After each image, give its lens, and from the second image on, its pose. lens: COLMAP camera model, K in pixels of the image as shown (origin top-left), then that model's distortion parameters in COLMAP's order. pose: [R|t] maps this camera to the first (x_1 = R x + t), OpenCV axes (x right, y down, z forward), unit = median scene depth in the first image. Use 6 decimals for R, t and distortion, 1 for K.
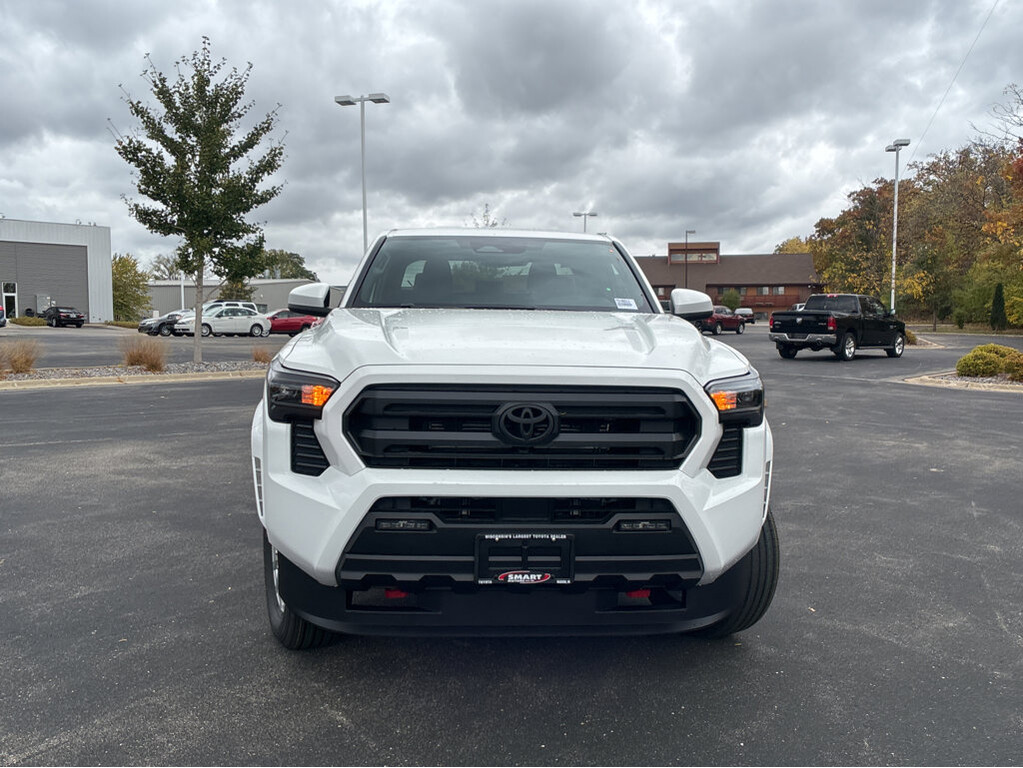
lens RADIAL K [[860.3, 0, 514.0], [0, 860.3, 375.6], [0, 0, 1]] dist [0.004860, -0.051988]
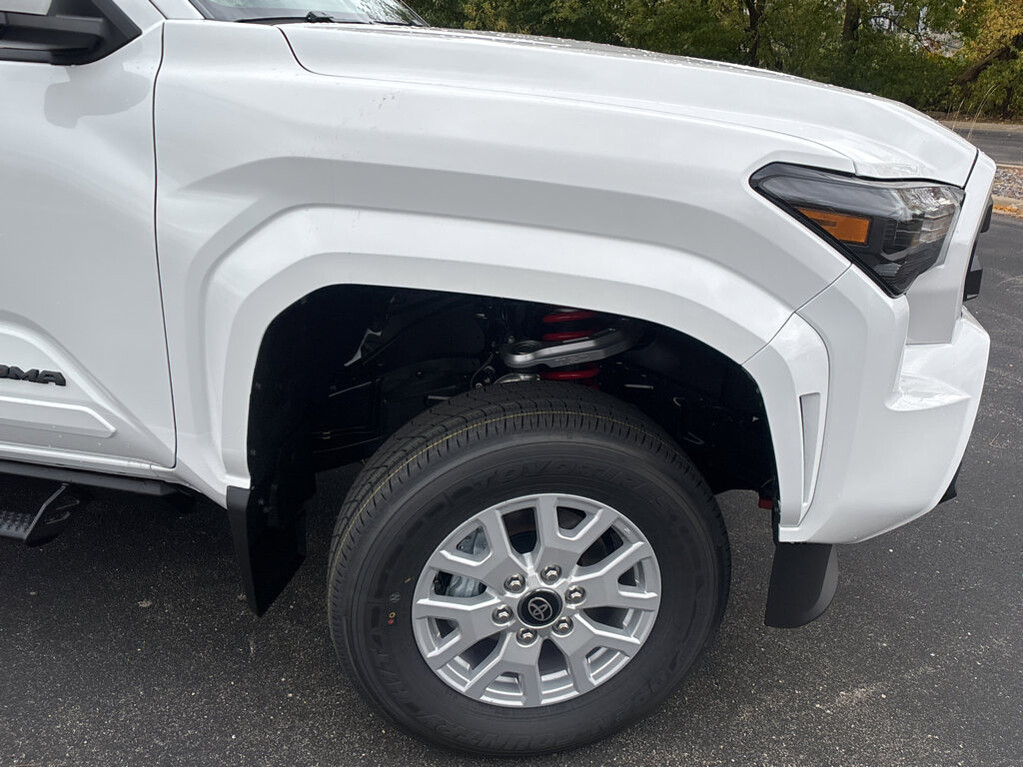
lens RADIAL K [[860.3, 0, 512.0], [0, 860.3, 395.0], [0, 0, 1]] dist [0.004860, -0.051988]
pose [[0.249292, -0.371147, 0.894485, -0.602425], [0.052596, 0.927472, 0.370176, -0.063840], [-0.966999, -0.045236, 0.250732, 0.847239]]
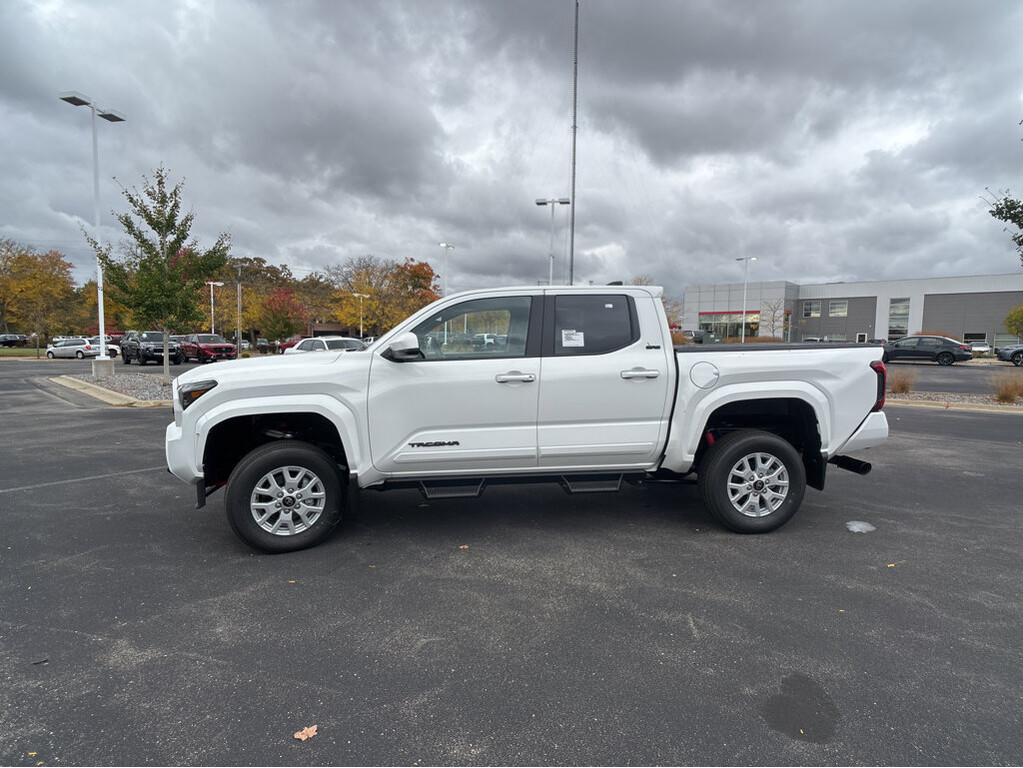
lens RADIAL K [[577.6, 0, 508.2], [0, 577.6, 392.1], [0, 0, 1]] dist [0.001033, -0.000781]
pose [[0.027901, 0.071288, -0.997065, 1.272560], [-0.071020, 0.995075, 0.069158, -0.098057], [0.997085, 0.068882, 0.032826, 1.353340]]
